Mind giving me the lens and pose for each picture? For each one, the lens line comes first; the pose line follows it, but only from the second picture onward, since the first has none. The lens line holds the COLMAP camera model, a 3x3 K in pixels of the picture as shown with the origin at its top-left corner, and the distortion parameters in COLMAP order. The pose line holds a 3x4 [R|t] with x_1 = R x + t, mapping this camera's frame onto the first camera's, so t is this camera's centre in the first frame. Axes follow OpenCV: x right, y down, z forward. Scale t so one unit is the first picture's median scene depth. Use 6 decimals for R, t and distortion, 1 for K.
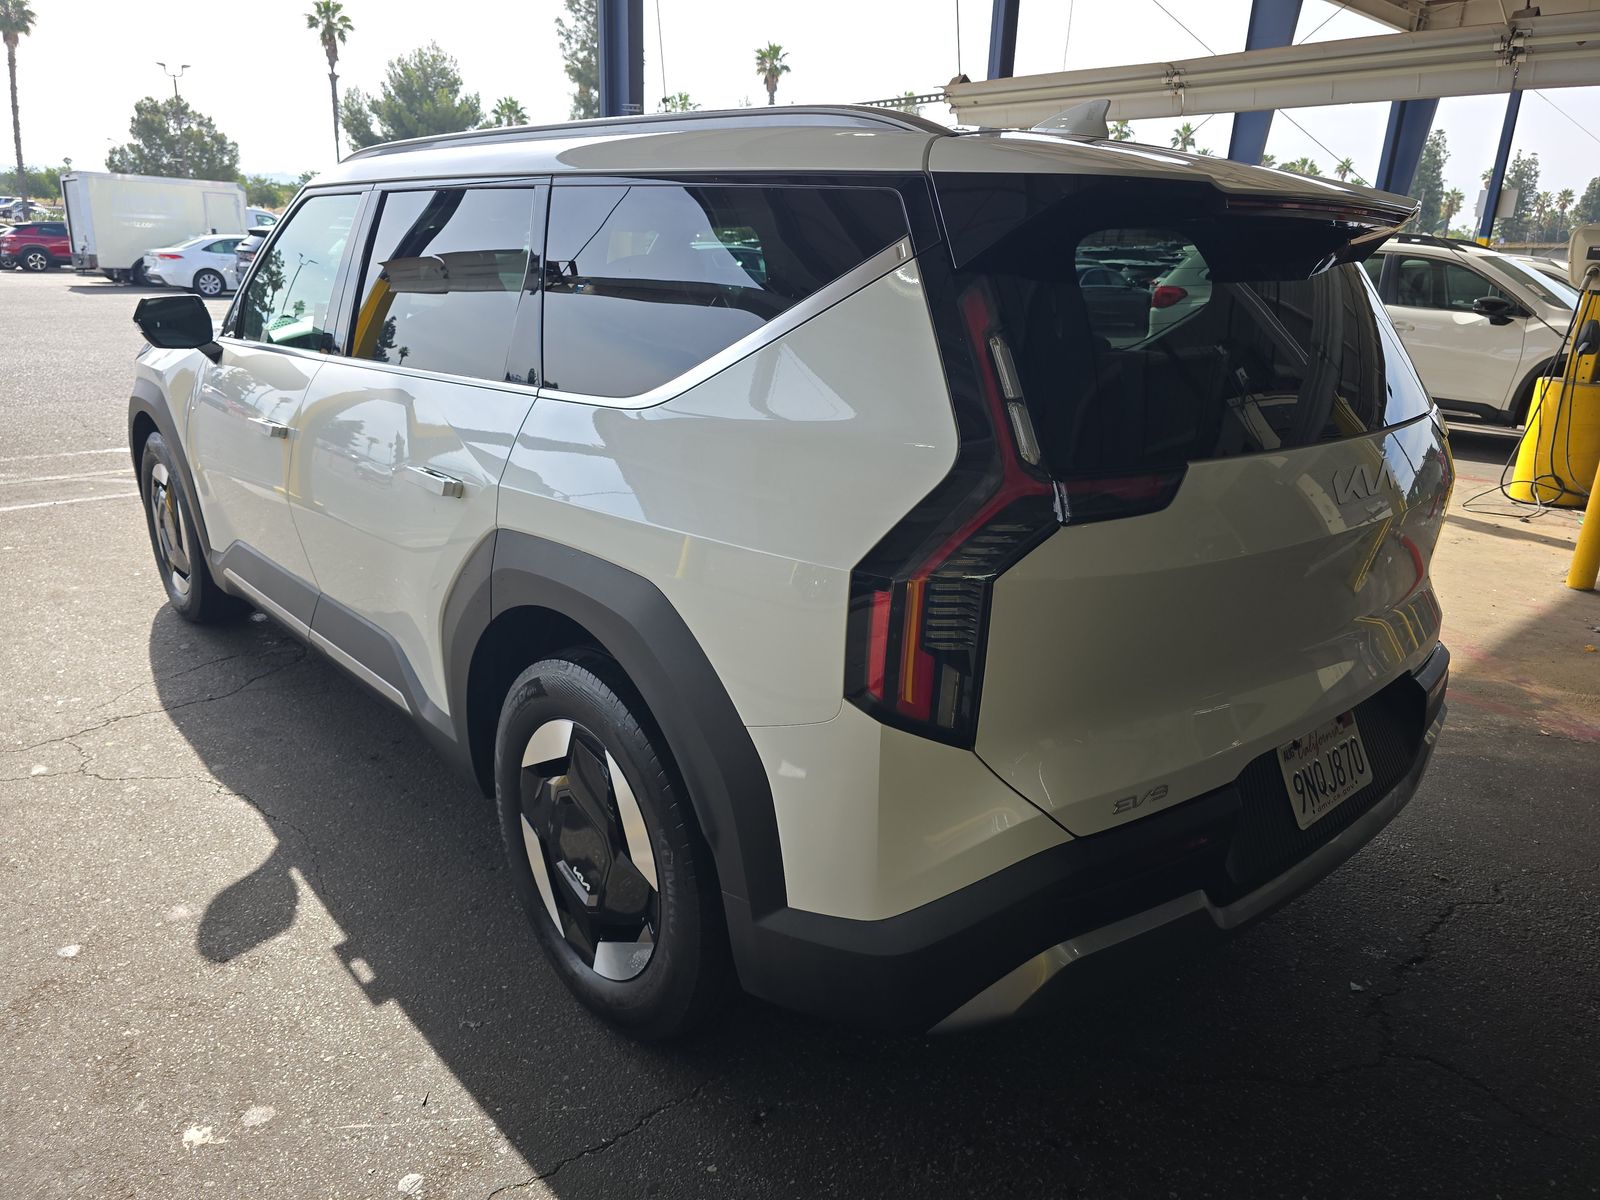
lens RADIAL K [[1096.0, 0, 801.7], [0, 1096.0, 605.2], [0, 0, 1]] dist [0.012258, -0.013456]
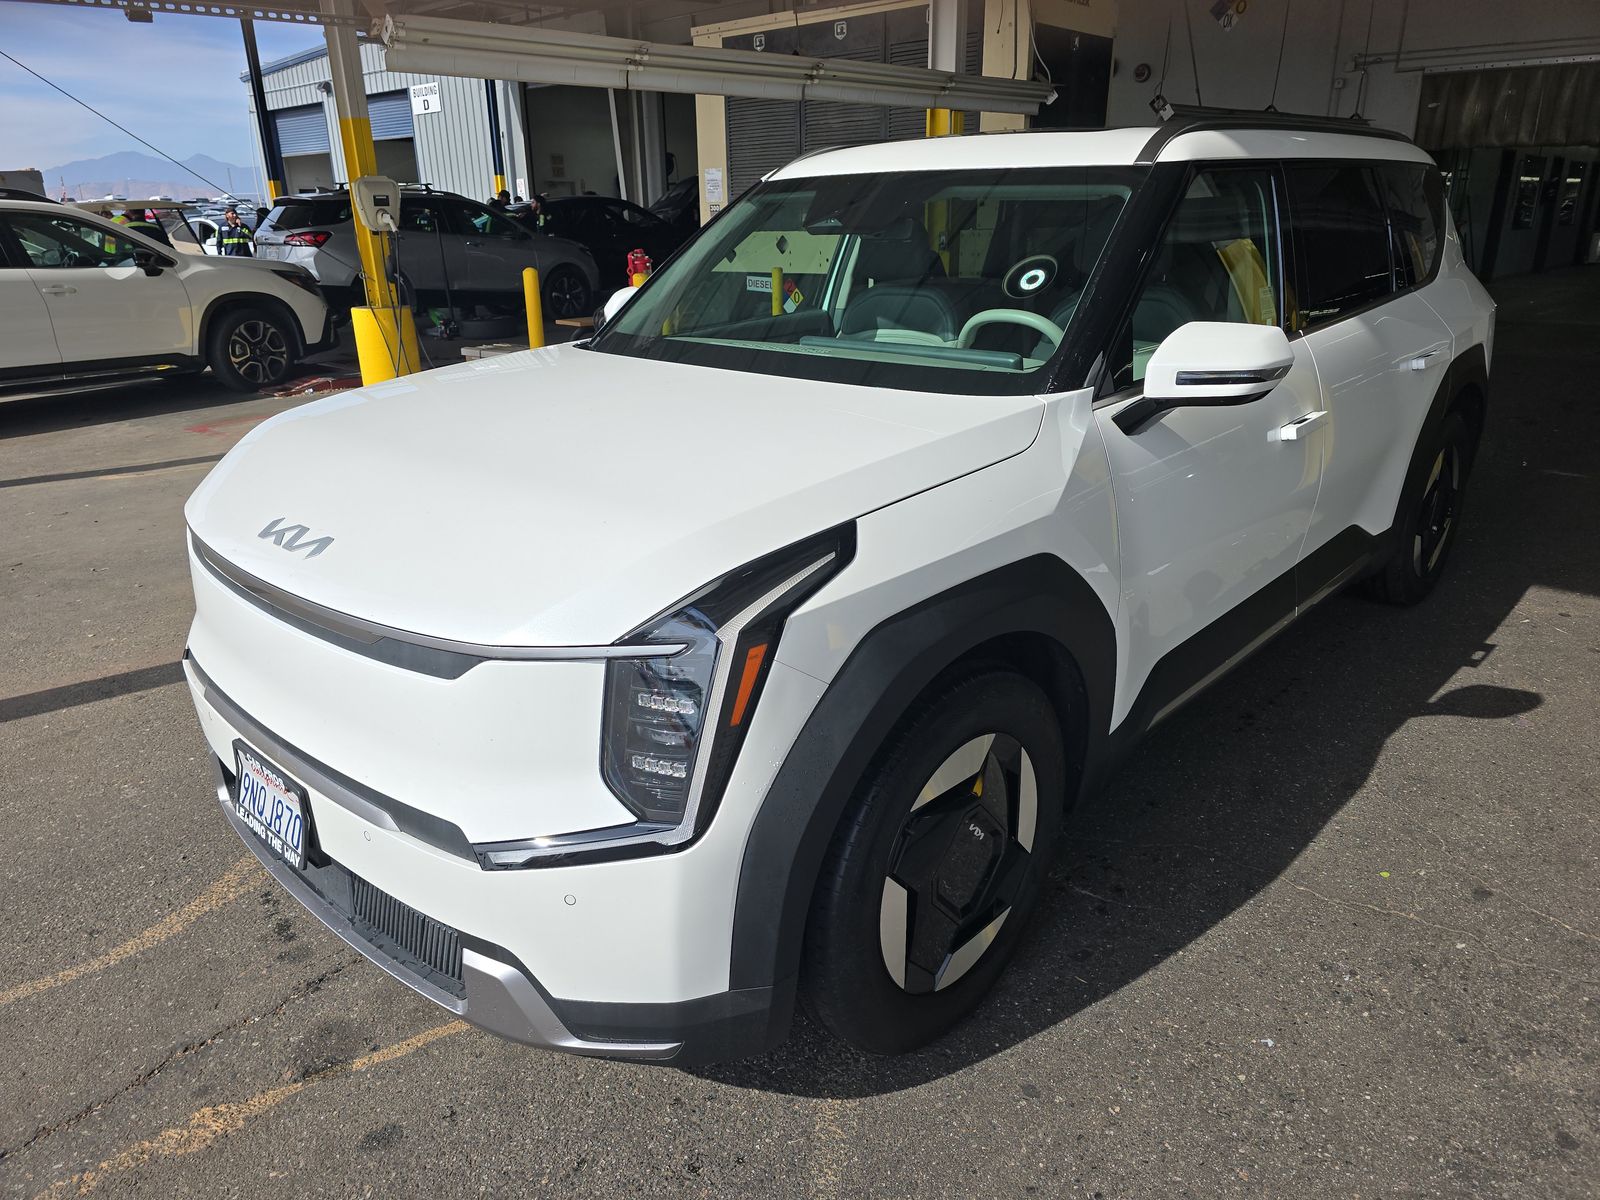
lens RADIAL K [[1096.0, 0, 800.6], [0, 1096.0, 602.0], [0, 0, 1]] dist [0.012258, -0.013456]
pose [[-0.098977, -0.364216, 0.926040, -0.483671], [0.325765, 0.867469, 0.375998, -0.181735], [-0.940256, 0.338887, 0.032789, 0.508559]]
